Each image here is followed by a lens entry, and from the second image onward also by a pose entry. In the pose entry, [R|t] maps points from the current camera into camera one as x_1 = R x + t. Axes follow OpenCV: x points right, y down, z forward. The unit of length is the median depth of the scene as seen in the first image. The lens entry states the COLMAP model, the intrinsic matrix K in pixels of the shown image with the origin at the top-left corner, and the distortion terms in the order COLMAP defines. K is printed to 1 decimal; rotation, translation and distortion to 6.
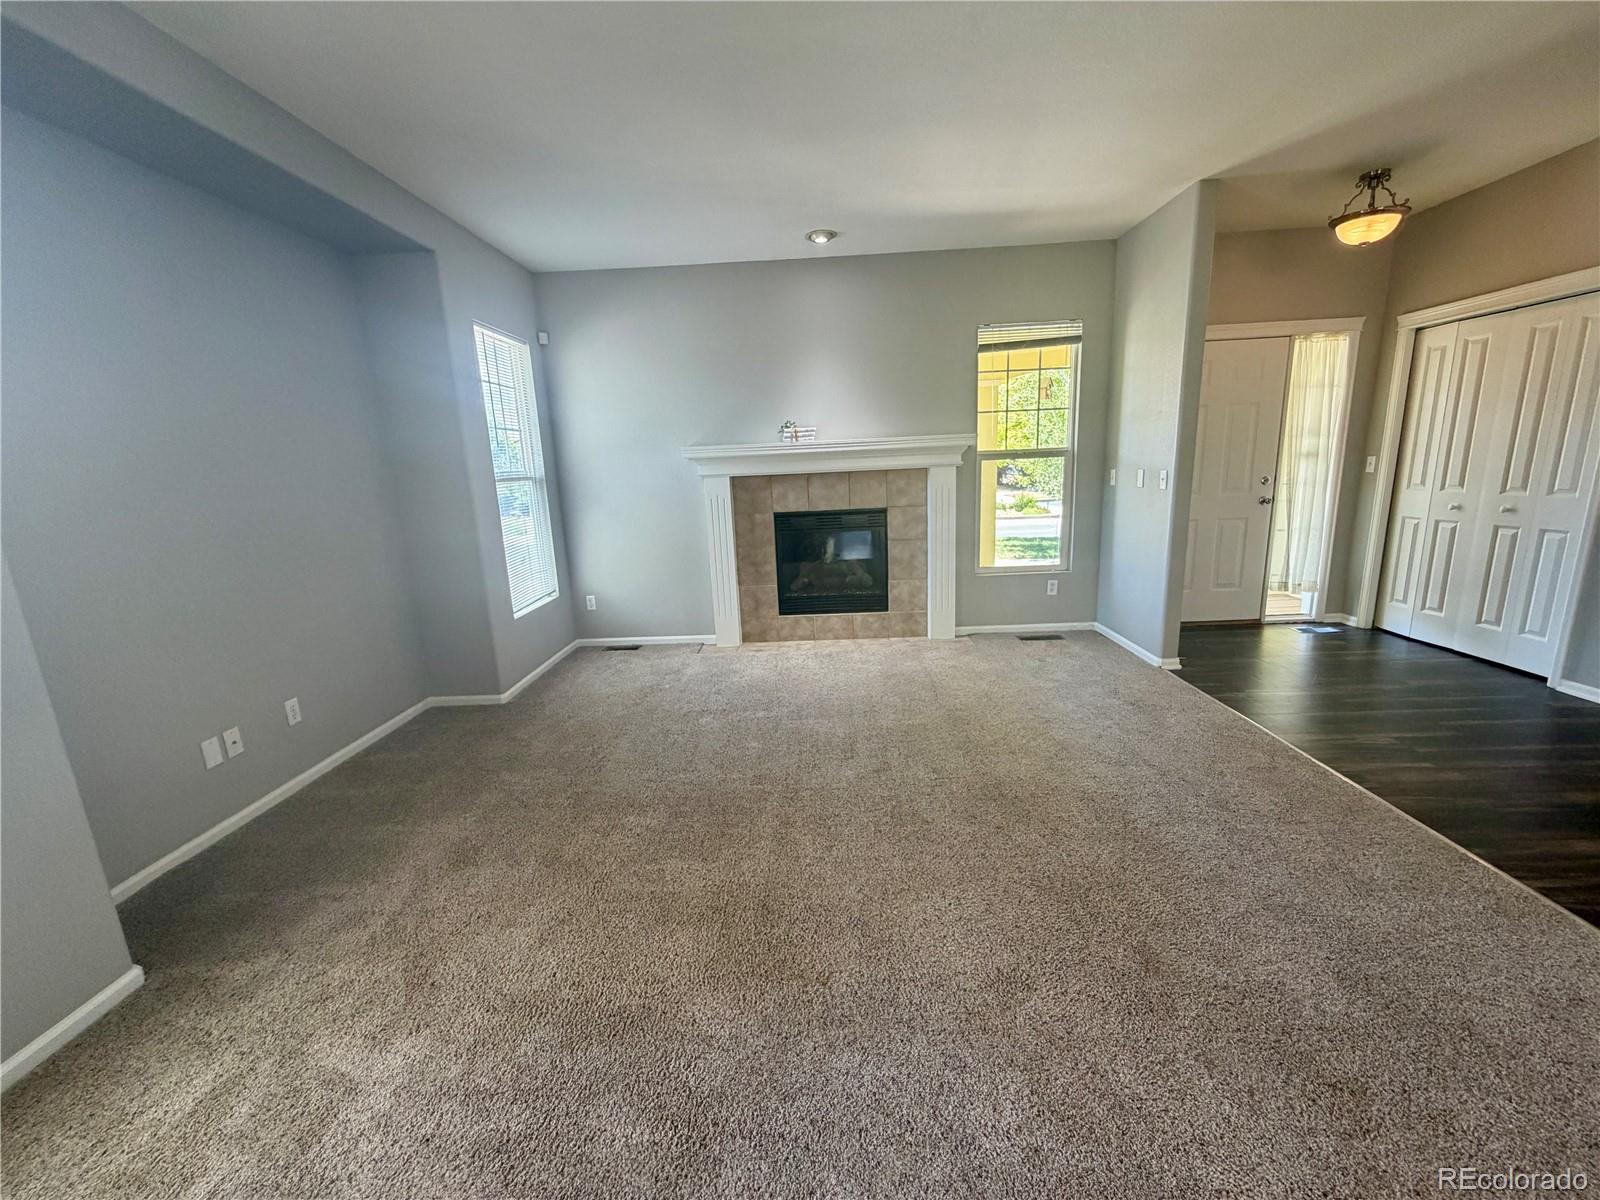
lens RADIAL K [[641.0, 0, 800.0], [0, 641.0, 600.0], [0, 0, 1]] dist [-0.000951, -0.000268]
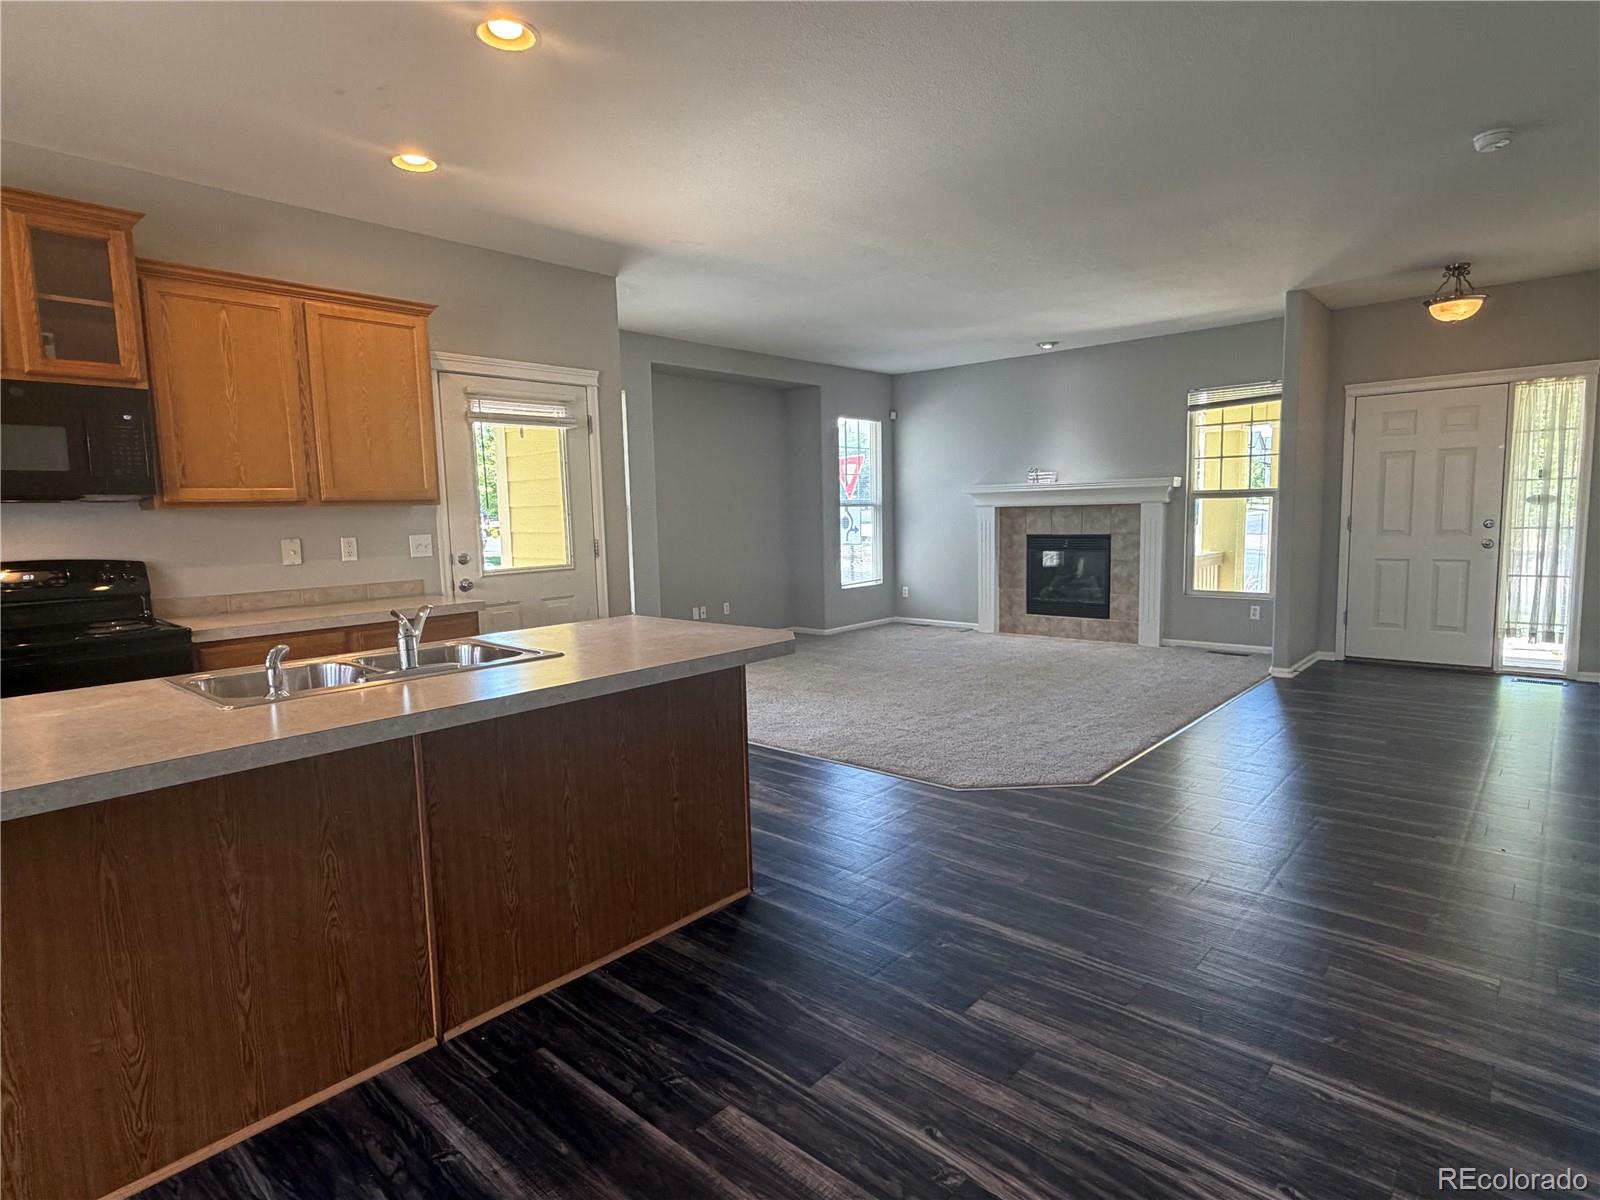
lens RADIAL K [[863.0, 0, 800.9], [0, 863.0, 604.7], [0, 0, 1]] dist [0.000053, -0.000400]
pose [[0.767669, 0.095852, -0.633638, 0.749893], [-0.145365, 0.989023, -0.026501, 0.123122], [0.624142, 0.112453, 0.773176, -0.659577]]
